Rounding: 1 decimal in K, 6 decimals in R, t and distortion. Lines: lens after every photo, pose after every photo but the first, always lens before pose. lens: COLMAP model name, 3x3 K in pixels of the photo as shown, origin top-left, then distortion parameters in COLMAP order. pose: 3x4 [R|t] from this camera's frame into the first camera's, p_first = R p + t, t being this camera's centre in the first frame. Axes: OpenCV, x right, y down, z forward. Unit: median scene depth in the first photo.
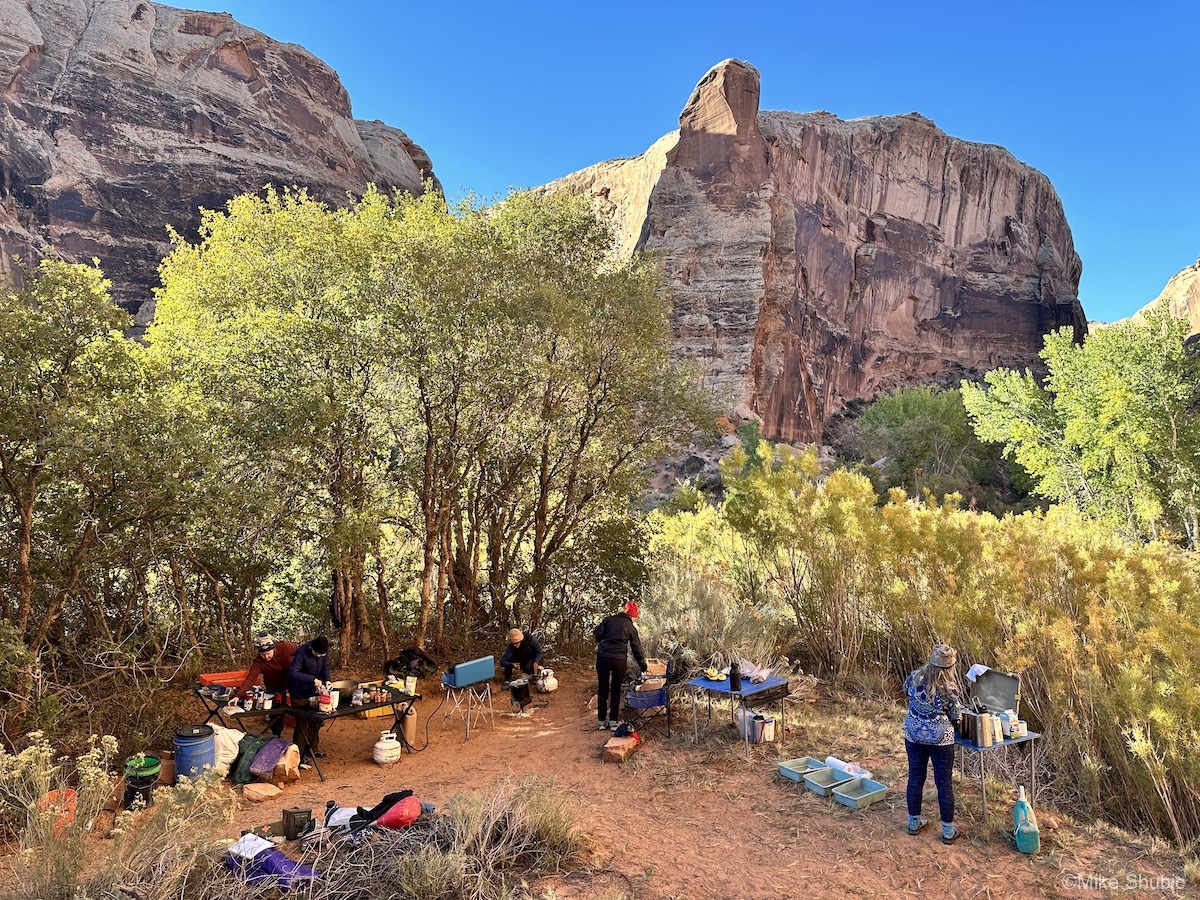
lens RADIAL K [[846.9, 0, 600.4], [0, 846.9, 452.4], [0, 0, 1]] dist [0.089293, -0.132331]
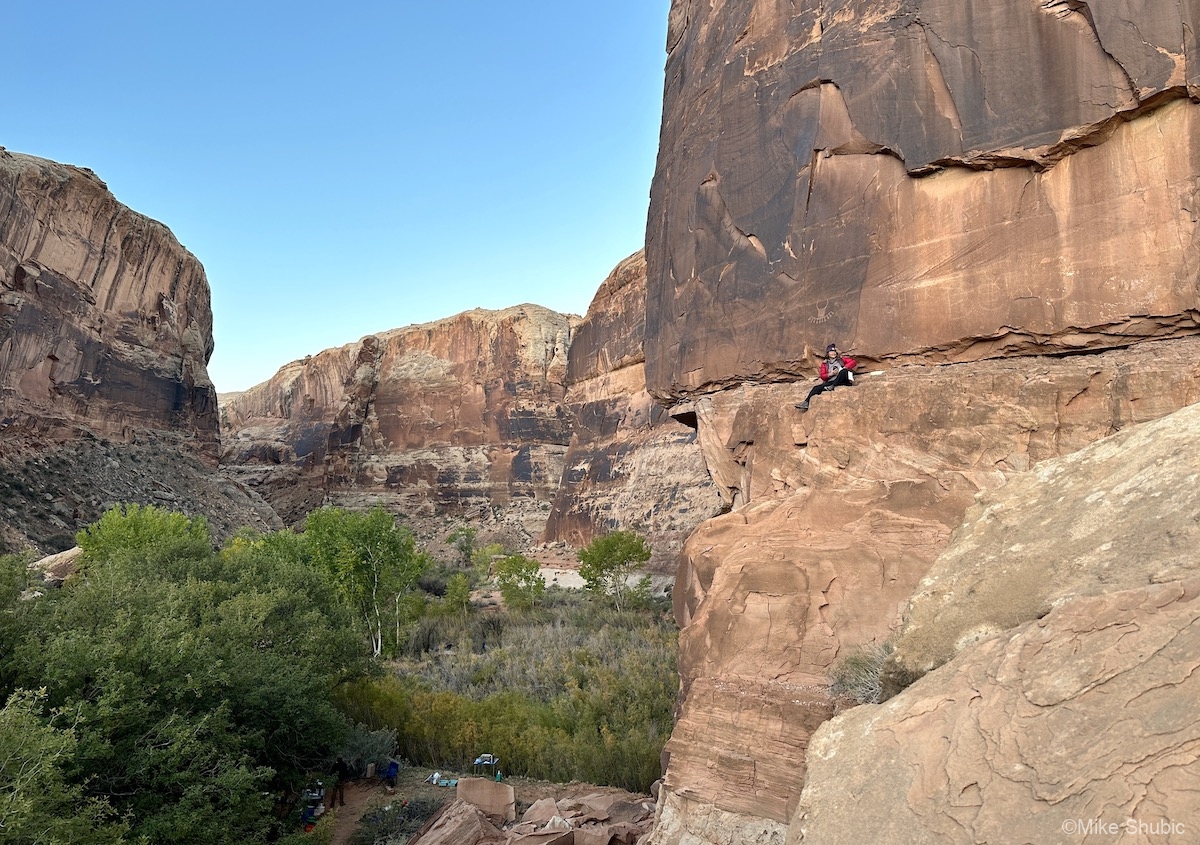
lens RADIAL K [[916.7, 0, 657.5], [0, 916.7, 360.9], [0, 0, 1]] dist [0.066721, -0.087145]
pose [[0.533394, 0.185738, 0.825223, -0.124921], [-0.053904, 0.981075, -0.185974, -0.030462], [-0.844148, 0.054715, 0.533312, -0.087902]]
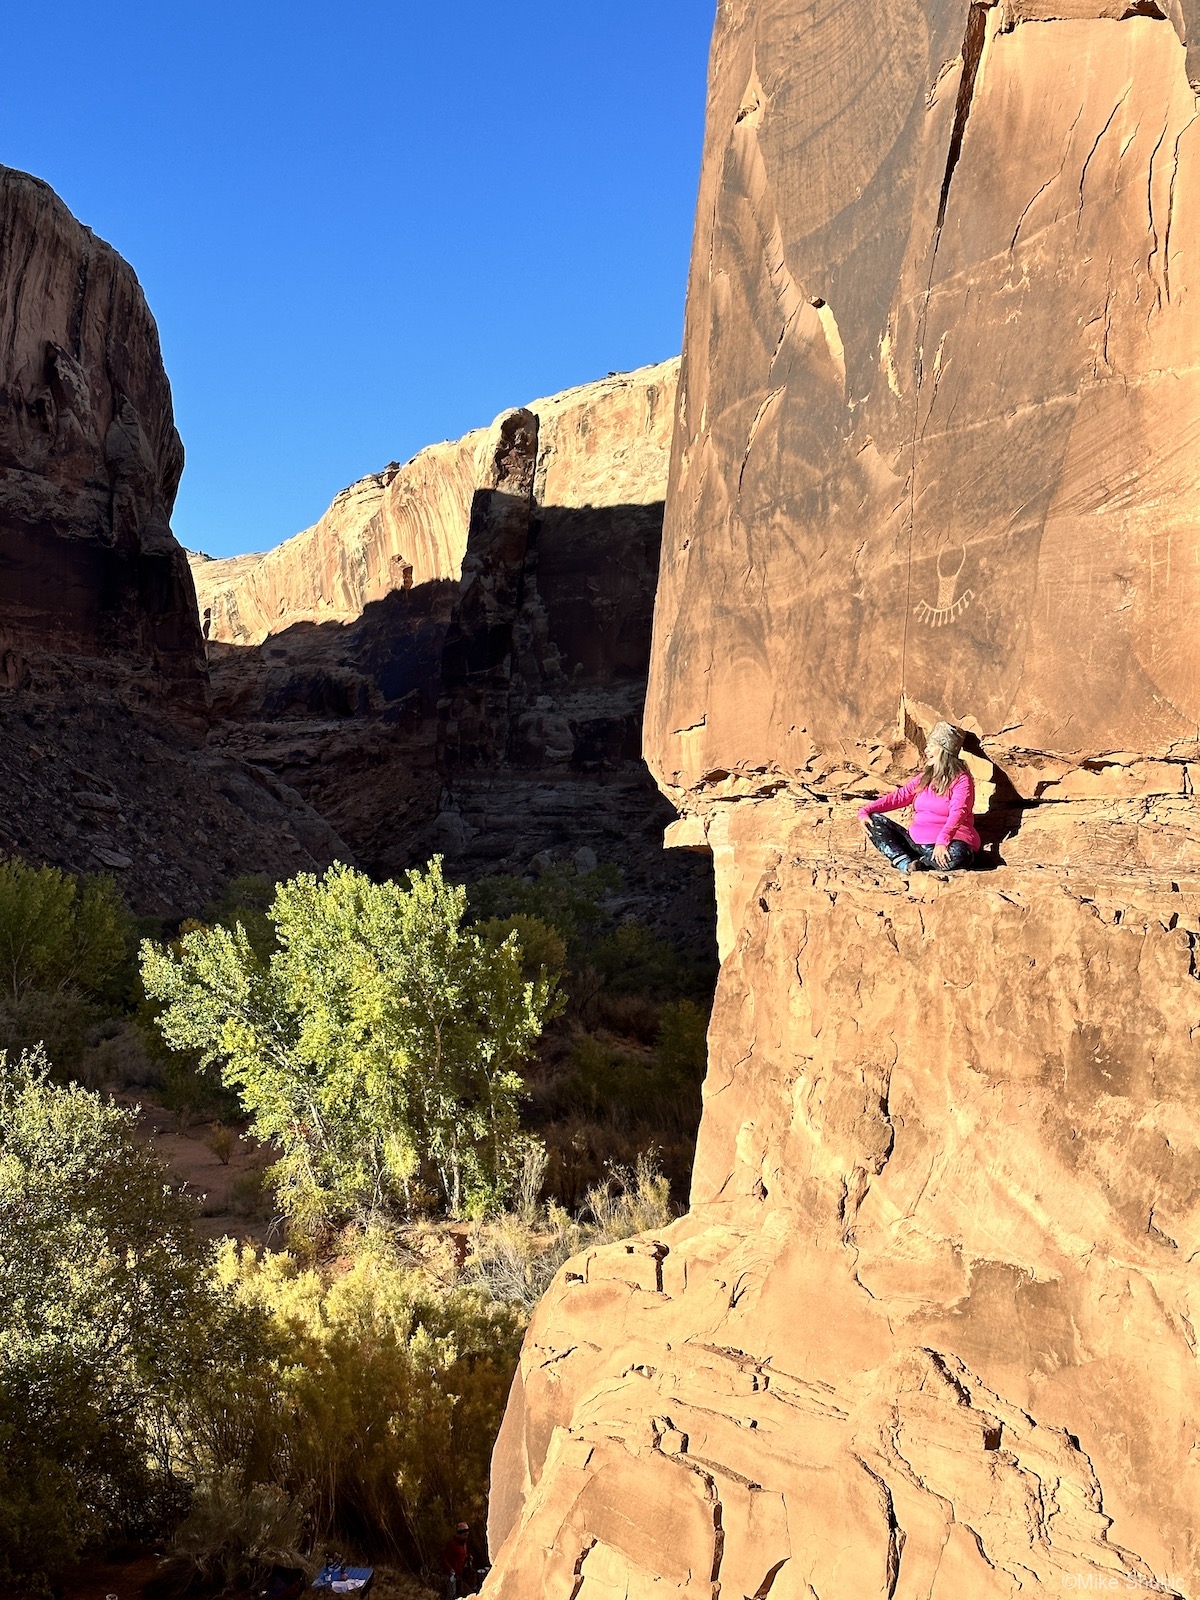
lens RADIAL K [[2252.5, 0, 609.9], [0, 2252.5, 820.9], [0, 0, 1]] dist [0.100170, 0.000000]
pose [[0.749886, 0.035639, 0.660607, -0.095057], [-0.044103, 0.999020, -0.003832, -0.044962], [-0.660095, -0.026261, 0.750723, -0.097719]]
